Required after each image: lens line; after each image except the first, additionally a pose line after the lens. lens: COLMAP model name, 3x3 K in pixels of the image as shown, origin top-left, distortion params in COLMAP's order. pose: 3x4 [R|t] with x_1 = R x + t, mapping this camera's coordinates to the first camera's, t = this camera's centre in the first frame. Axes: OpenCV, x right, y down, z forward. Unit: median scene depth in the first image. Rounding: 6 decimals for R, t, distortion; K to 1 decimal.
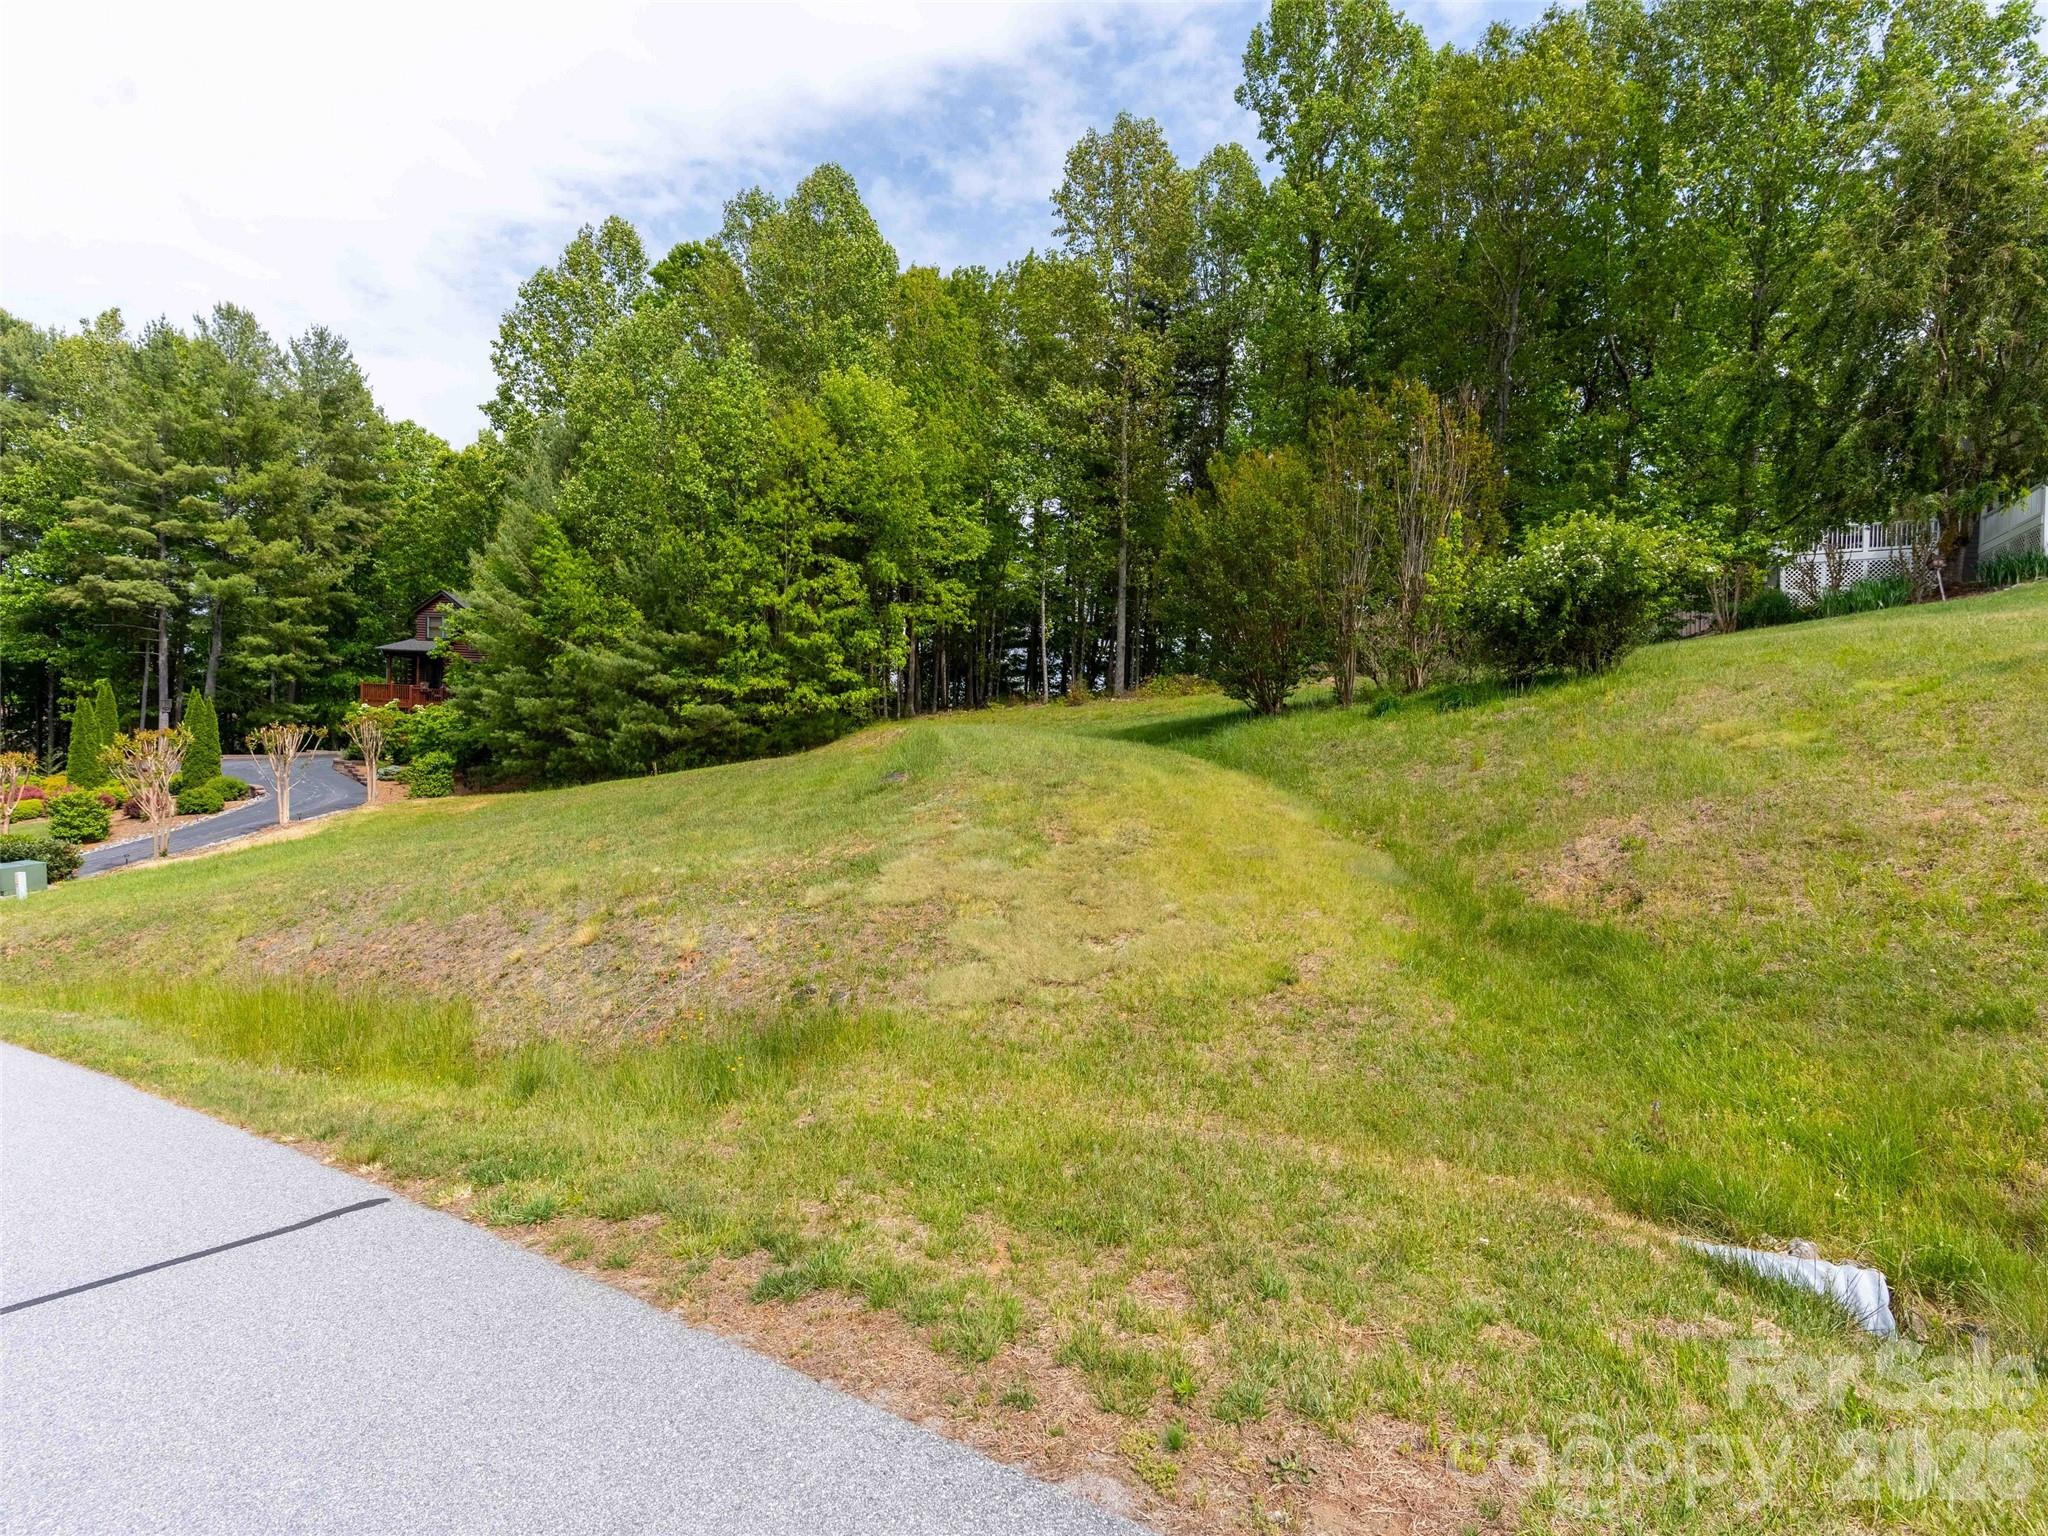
lens RADIAL K [[1011.8, 0, 1019.5], [0, 1011.8, 759.7], [0, 0, 1]] dist [0.002963, 0.002794]
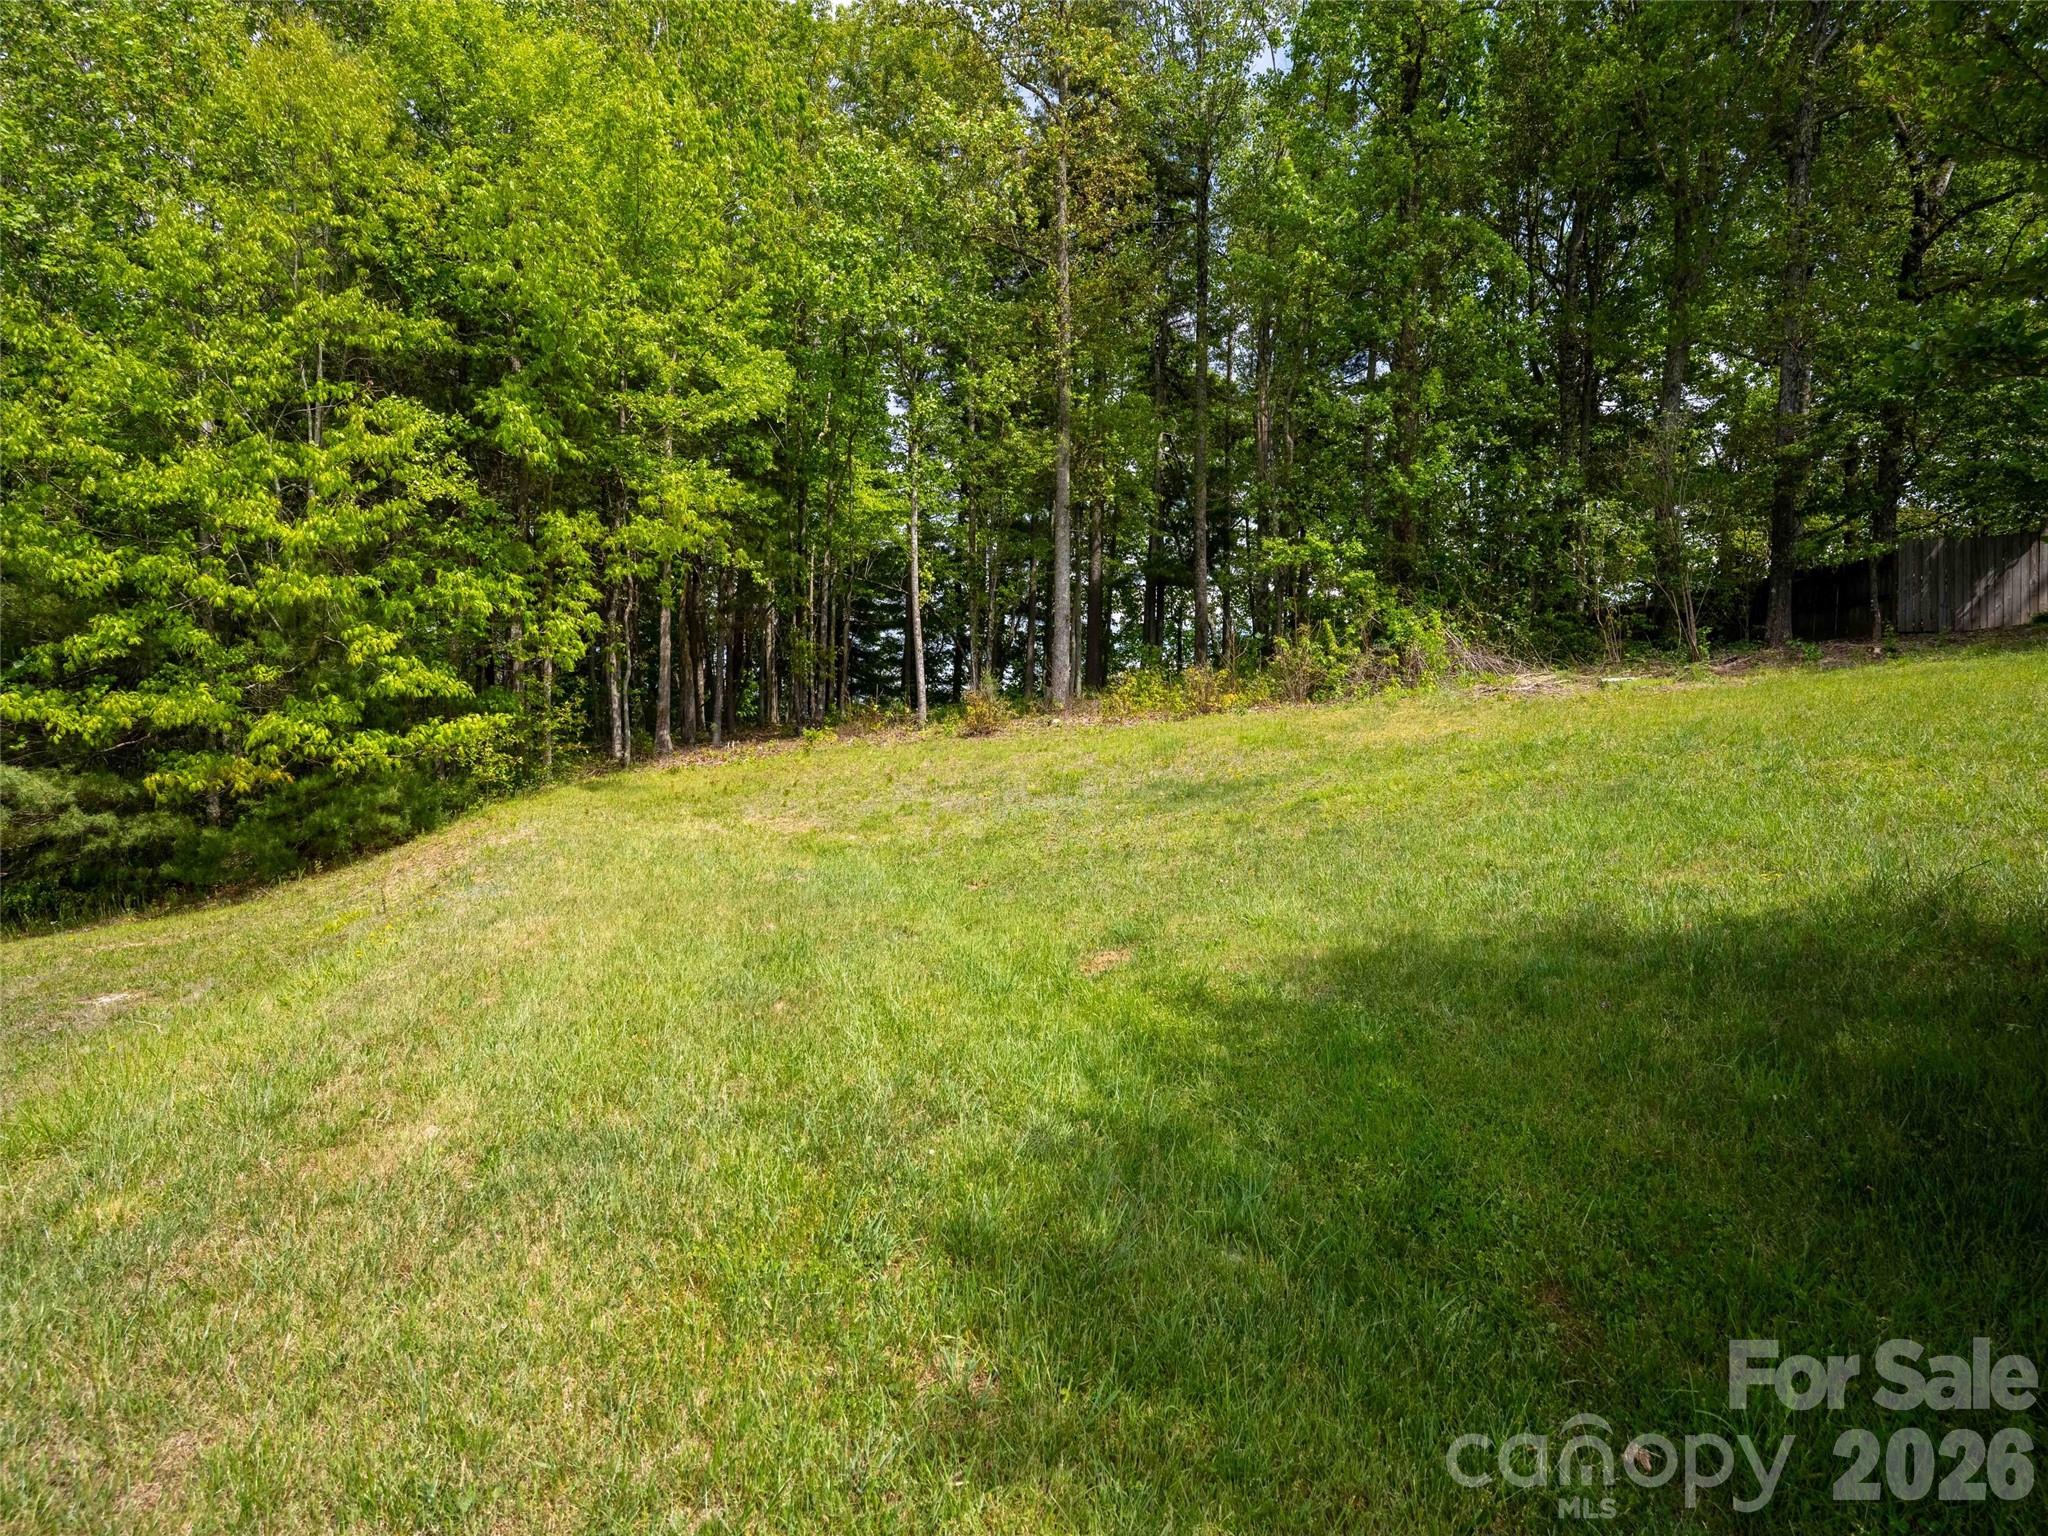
lens RADIAL K [[1015.6, 0, 1020.4], [0, 1015.6, 777.4], [0, 0, 1]] dist [-0.065644, 0.029377]
pose [[0.994589, -0.015019, 0.102799, 0.023865], [0.011899, 0.999452, 0.030895, -0.046918], [-0.103207, -0.029505, 0.994222, 0.490679]]
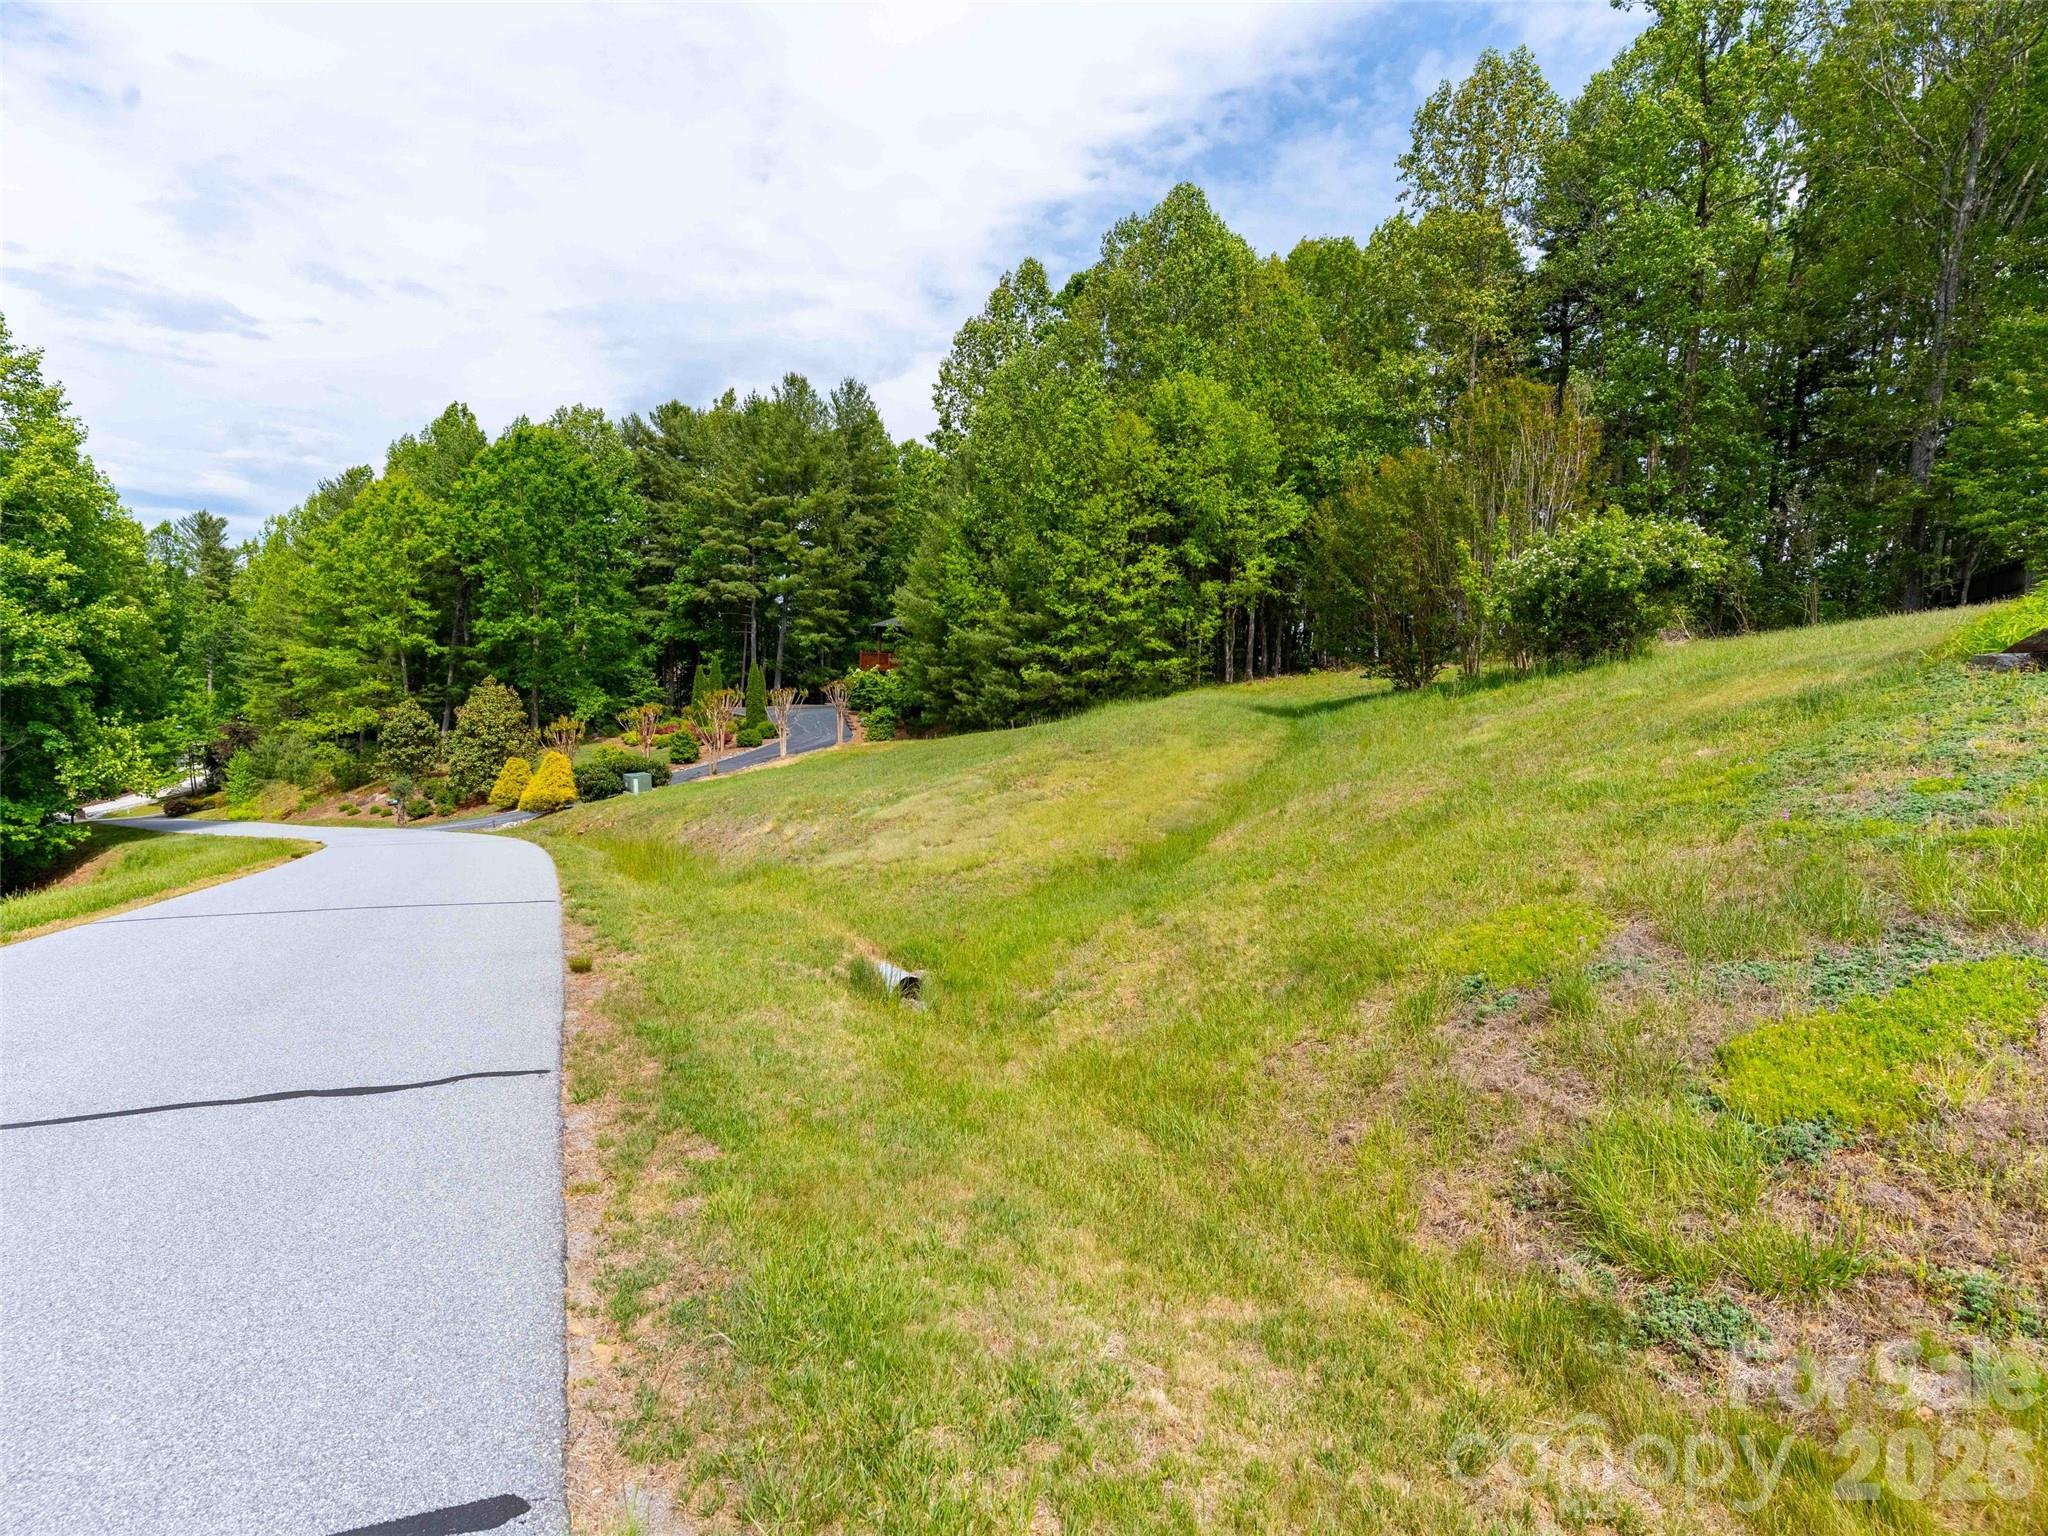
lens RADIAL K [[1011.8, 0, 1019.5], [0, 1011.8, 759.7], [0, 0, 1]] dist [0.002963, 0.002794]
pose [[0.877868, 0.040005, -0.477228, 0.212720], [-0.016576, 0.998446, 0.053205, -0.011230], [0.478615, -0.038797, 0.877167, -0.087862]]
